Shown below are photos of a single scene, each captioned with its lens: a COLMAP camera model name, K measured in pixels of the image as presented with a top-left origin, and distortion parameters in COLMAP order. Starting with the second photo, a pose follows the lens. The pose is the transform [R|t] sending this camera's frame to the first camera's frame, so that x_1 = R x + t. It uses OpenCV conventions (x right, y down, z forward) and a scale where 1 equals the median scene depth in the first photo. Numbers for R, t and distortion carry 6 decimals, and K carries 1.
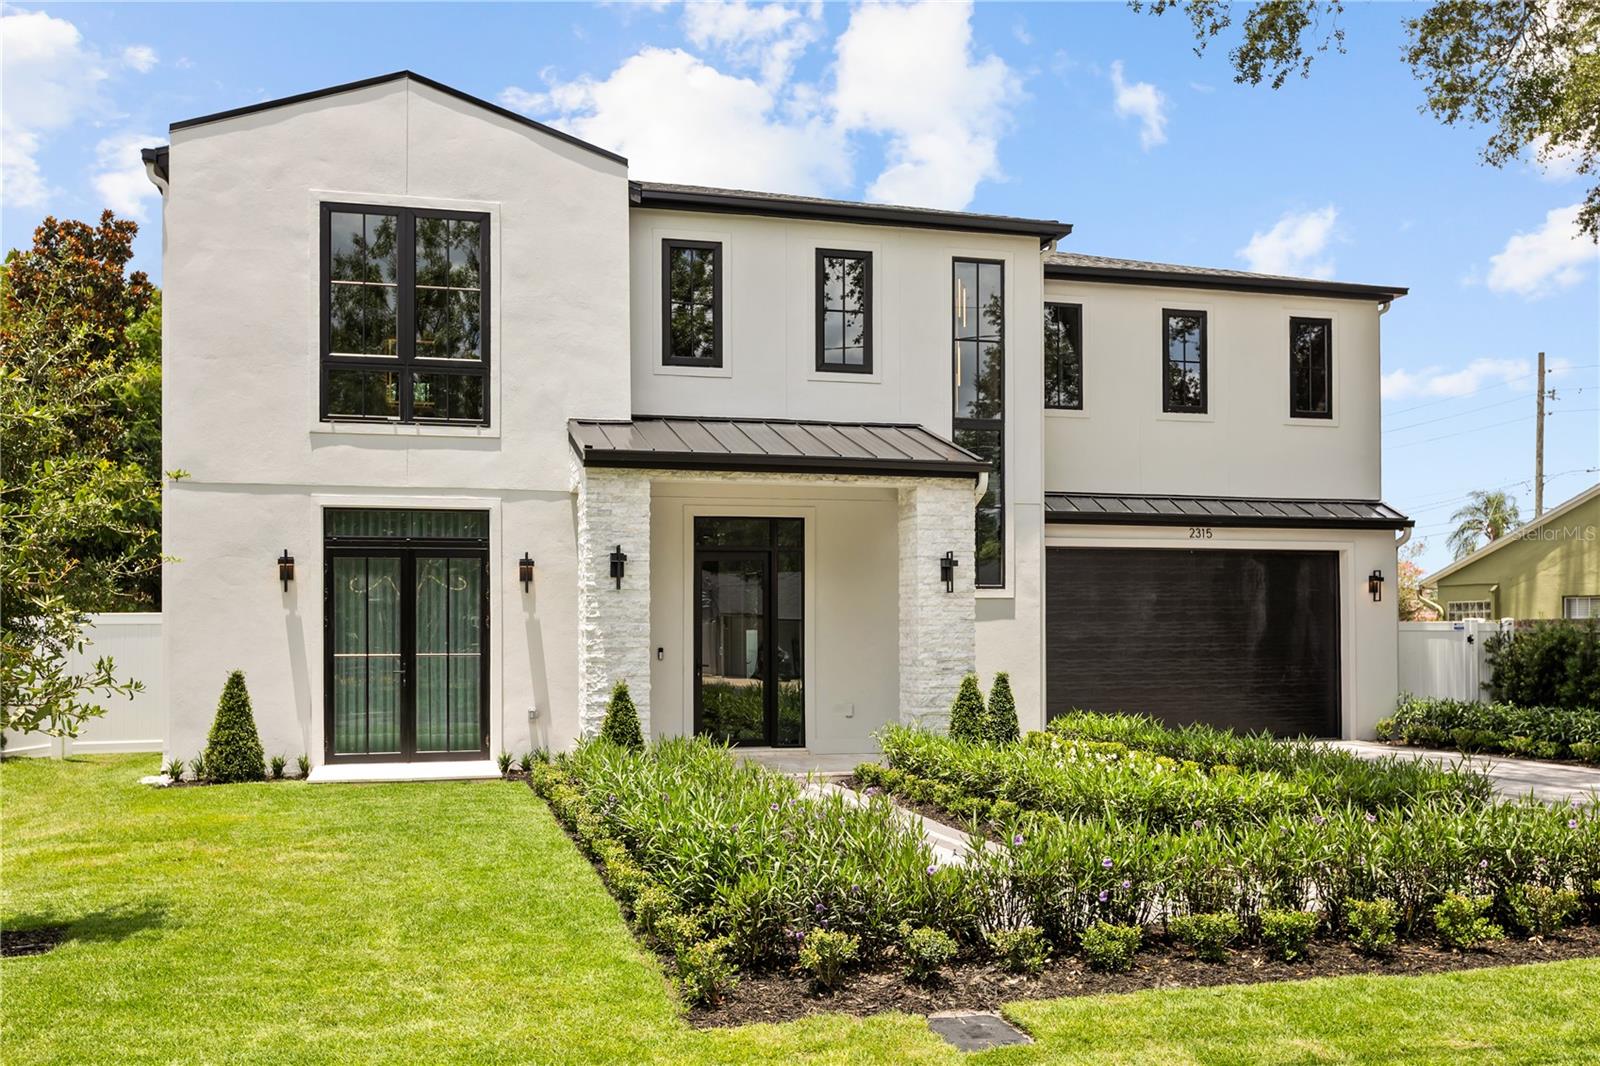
lens RADIAL K [[1689.3, 0, 800.0], [0, 1689.3, 533.0], [0, 0, 1]] dist [-0.011903, -0.005735]
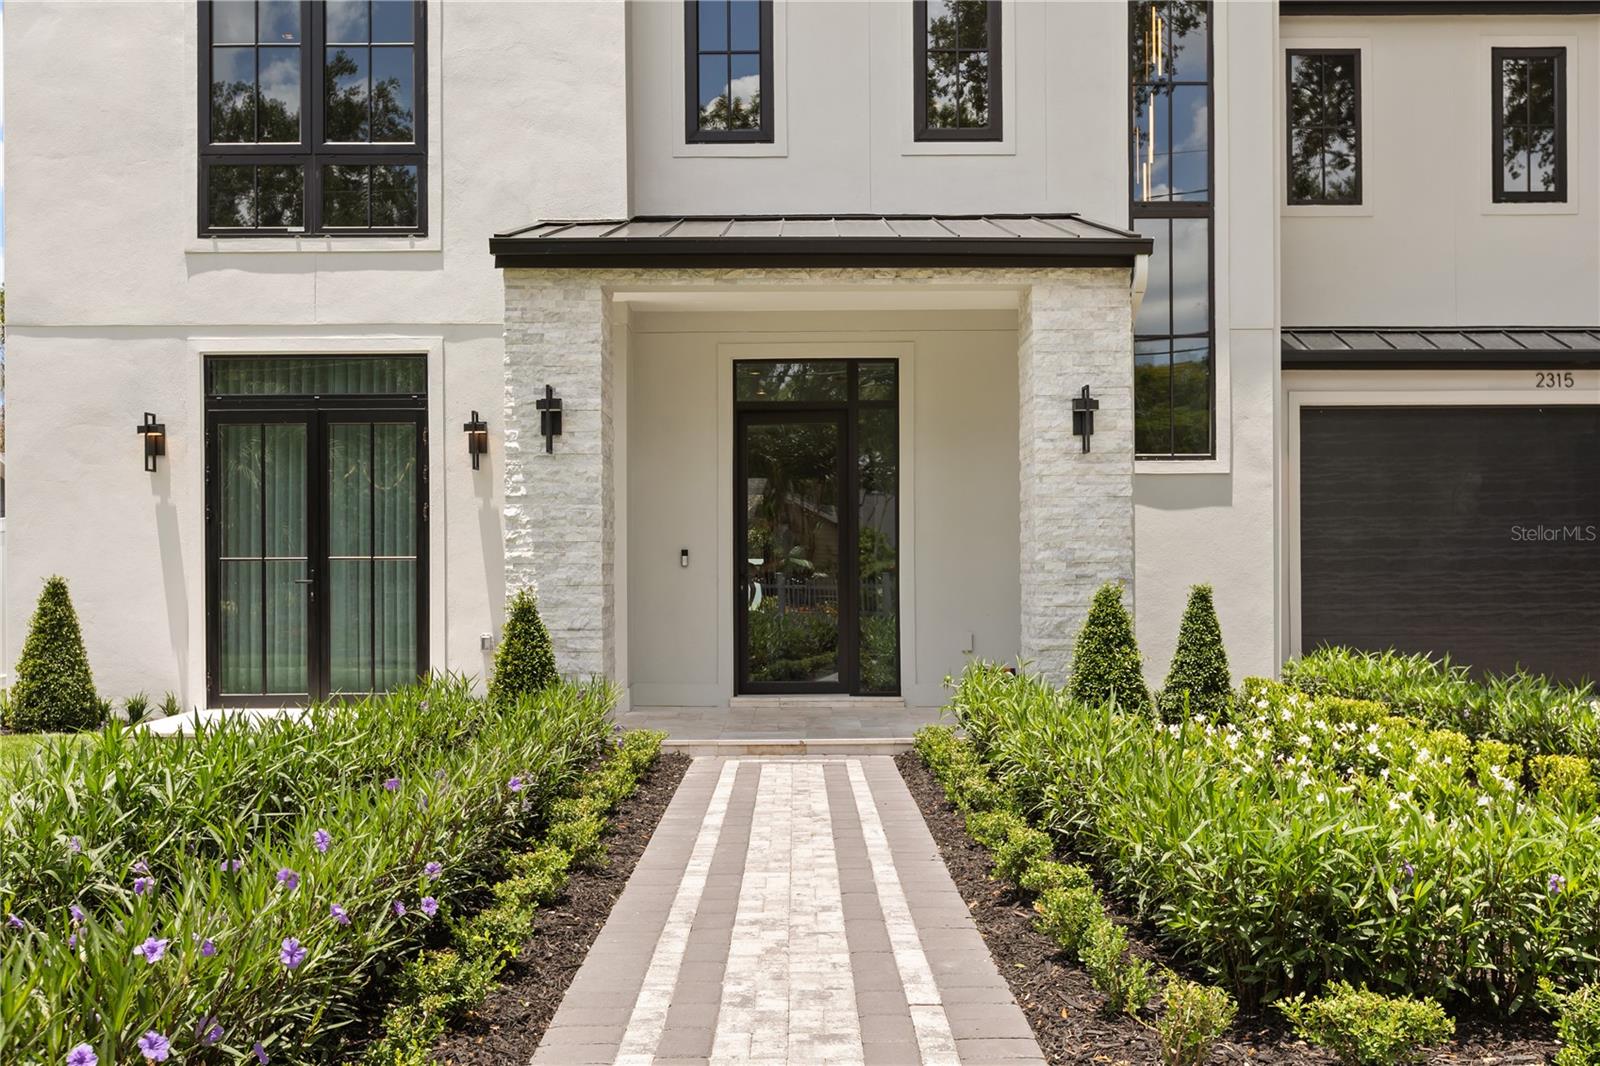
lens RADIAL K [[1464.8, 0, 800.0], [0, 1464.8, 533.0], [0, 0, 1]] dist [-0.003744, 0.003909]
pose [[0.962509, -0.010270, -0.271054, 0.132620], [0.017496, 0.999553, 0.024257, 0.049640], [0.270683, -0.028090, 0.962259, 0.453641]]
